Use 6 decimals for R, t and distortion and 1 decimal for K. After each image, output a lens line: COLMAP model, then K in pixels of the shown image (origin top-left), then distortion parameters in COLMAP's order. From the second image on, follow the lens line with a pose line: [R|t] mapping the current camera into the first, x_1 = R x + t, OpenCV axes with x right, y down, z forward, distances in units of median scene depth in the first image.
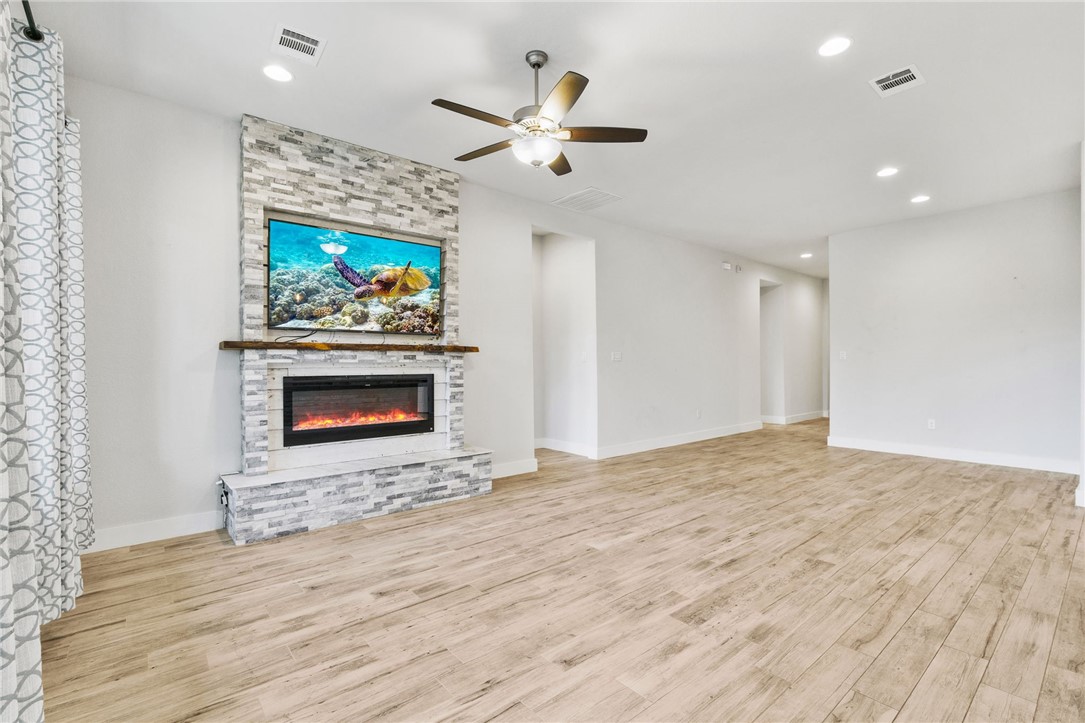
lens RADIAL K [[489.2, 0, 542.5], [0, 489.2, 365.2], [0, 0, 1]] dist [-0.011324, 0.004930]
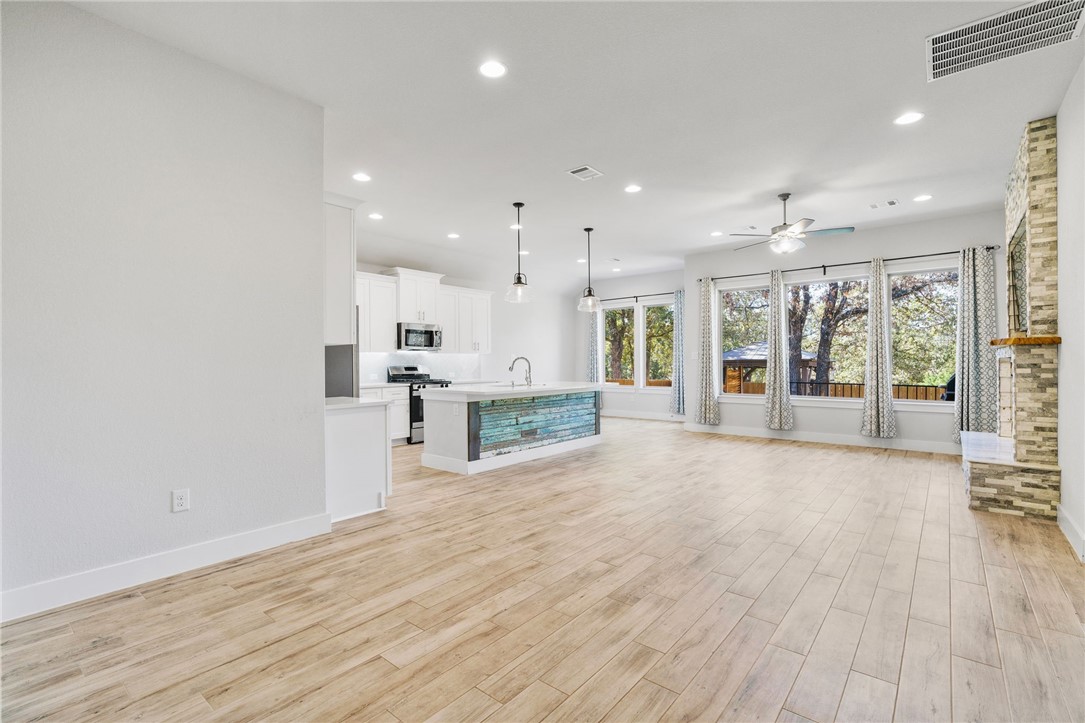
lens RADIAL K [[489.2, 0, 529.1], [0, 489.2, 364.7], [0, 0, 1]] dist [-0.011324, 0.004930]
pose [[-0.988312, 0.016764, -0.151523, 1.147363], [0.016694, 0.999859, 0.001734, -0.003572], [0.151530, -0.000816, -0.988452, 2.495596]]
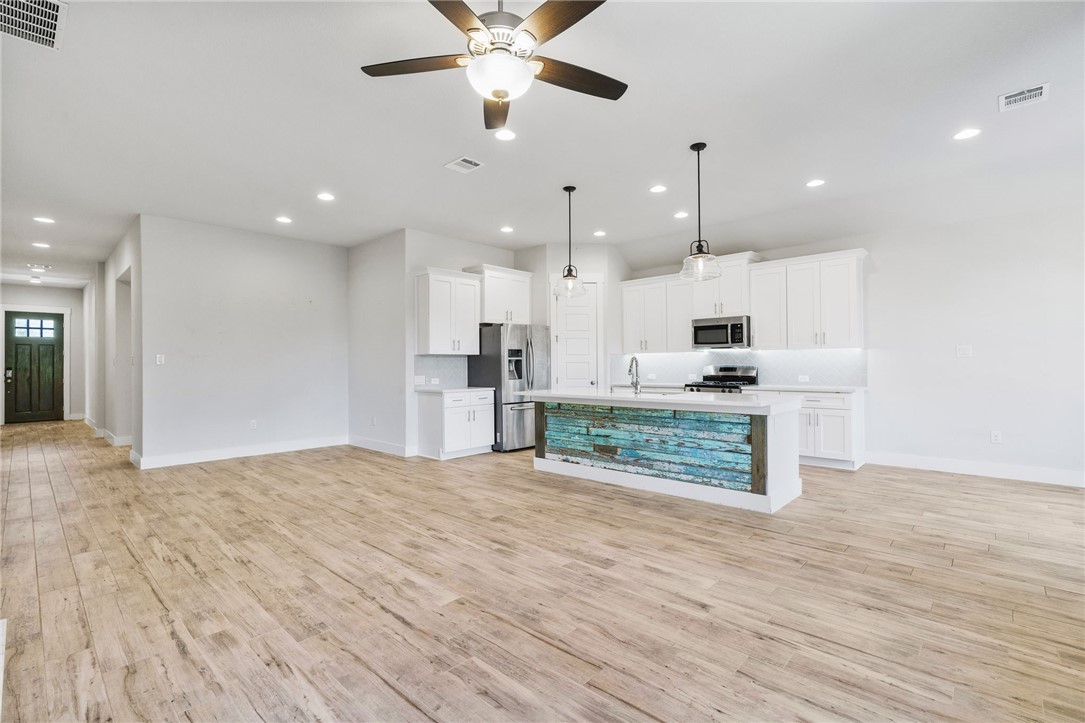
lens RADIAL K [[489.2, 0, 549.0], [0, 489.2, 360.7], [0, 0, 1]] dist [-0.011324, 0.004930]
pose [[-0.129169, 0.016871, 0.991479, -0.706377], [0.008714, 0.999836, -0.015878, 0.004533], [-0.991584, 0.006589, -0.129295, 0.966259]]
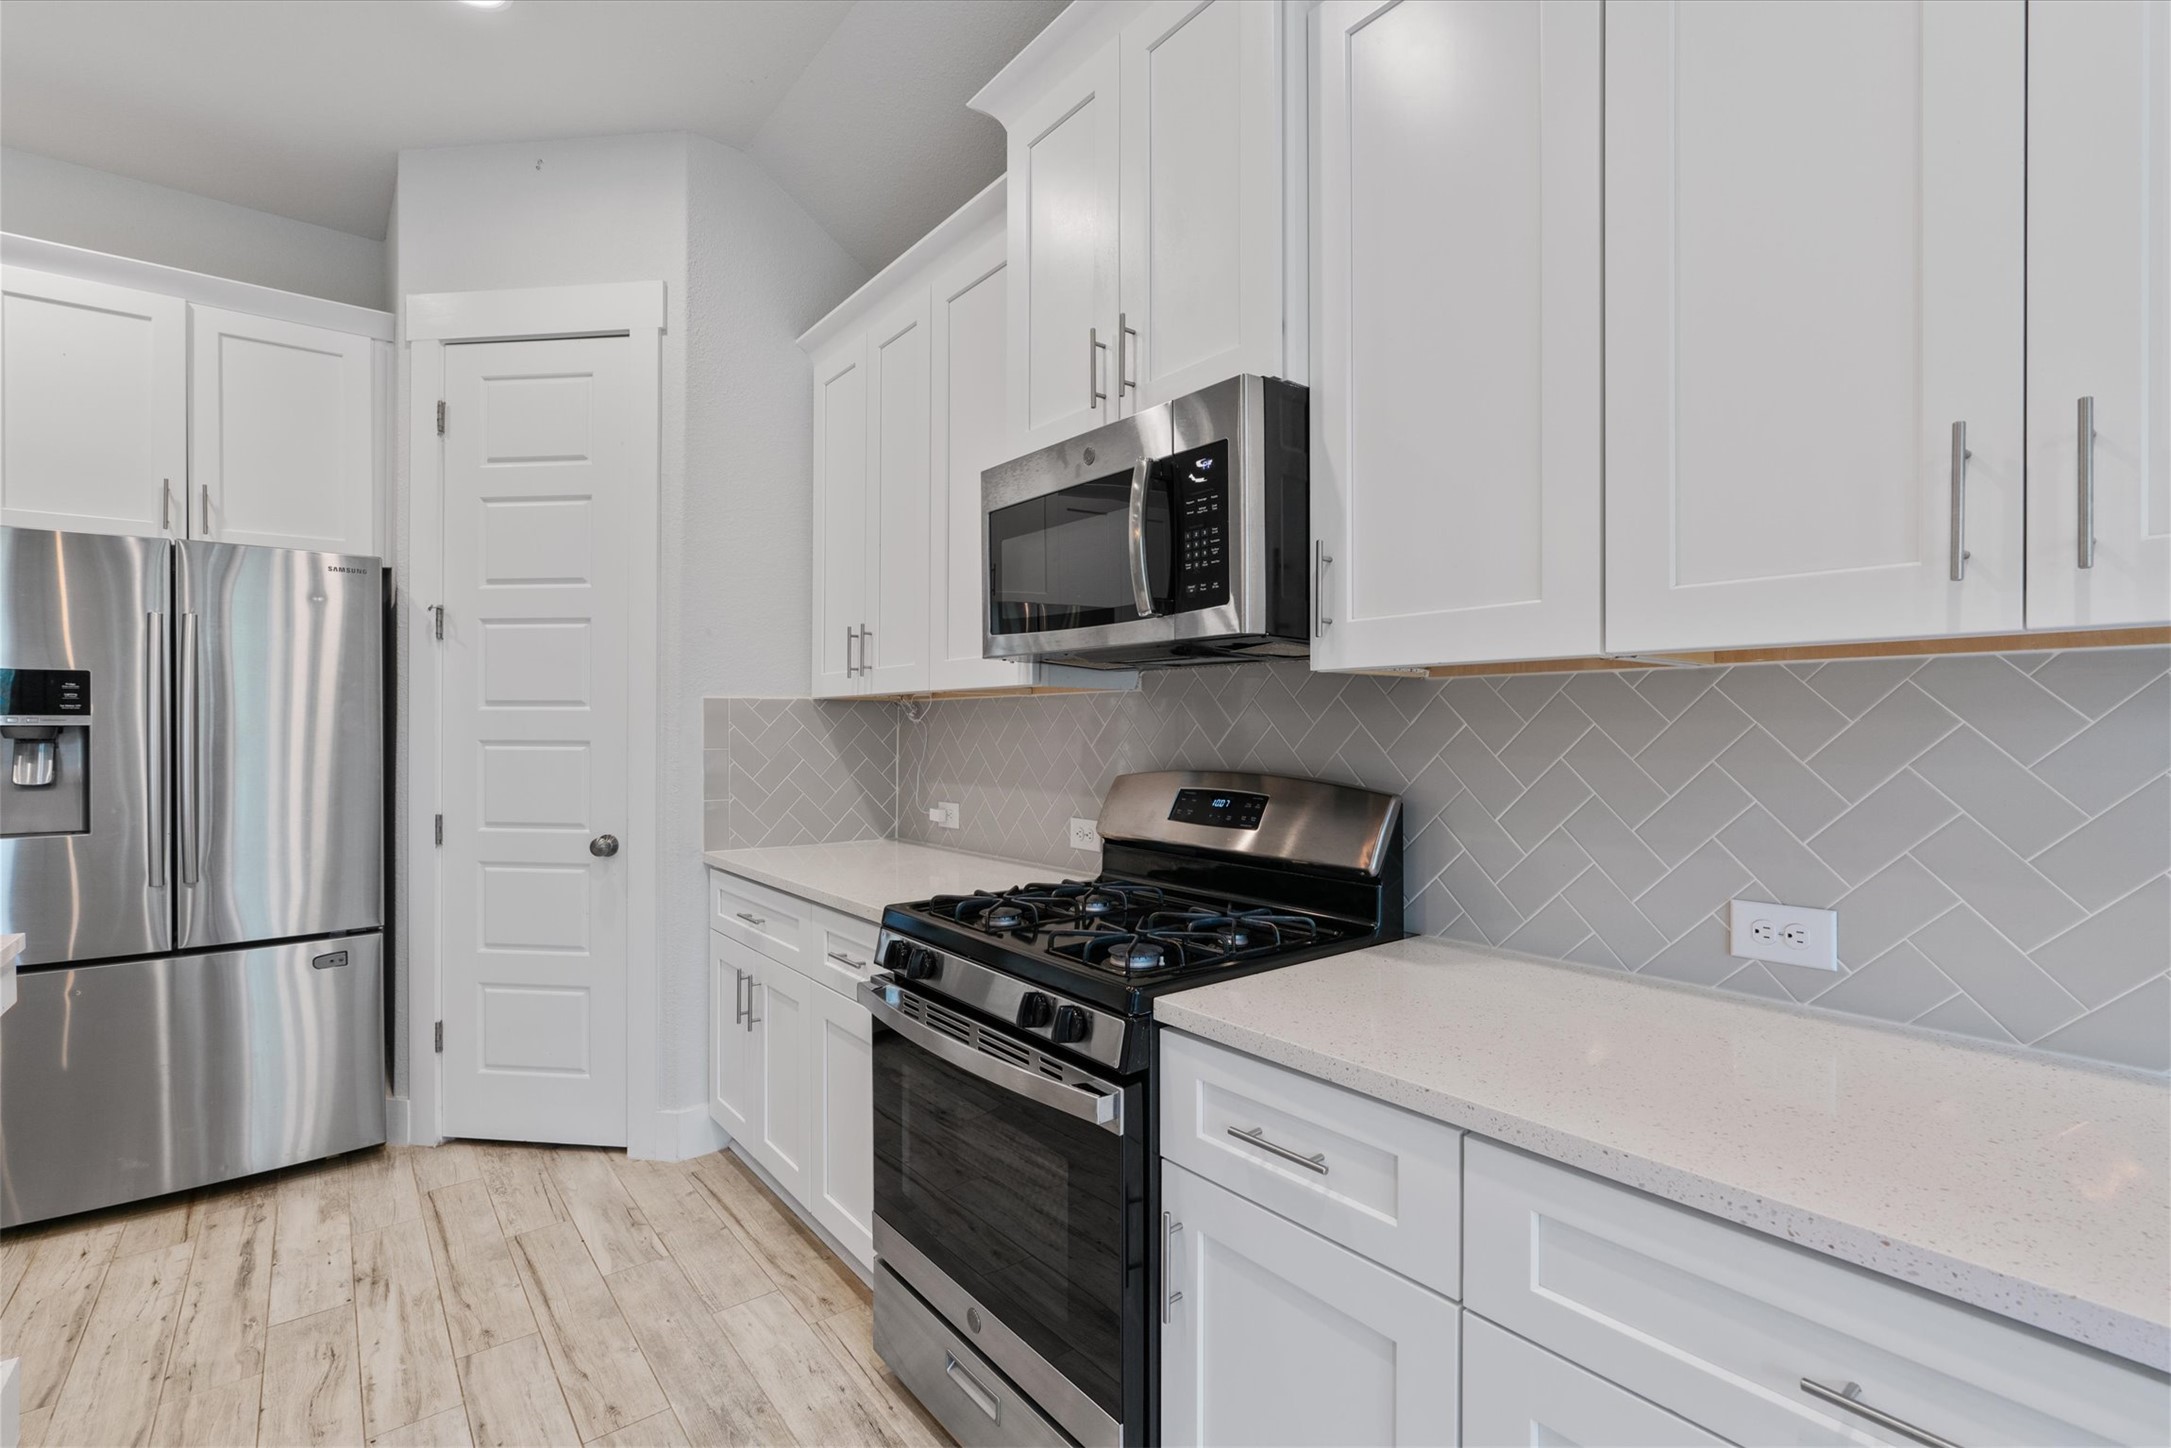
lens RADIAL K [[978.9, 0, 1085.4], [0, 978.9, 725.7], [0, 0, 1]] dist [-0.011324, 0.004930]
pose [[0.030679, 0.005353, 0.999515, 0.721725], [0.000951, 0.999985, -0.005384, -0.032985], [-0.999529, 0.001115, 0.030673, -0.044137]]
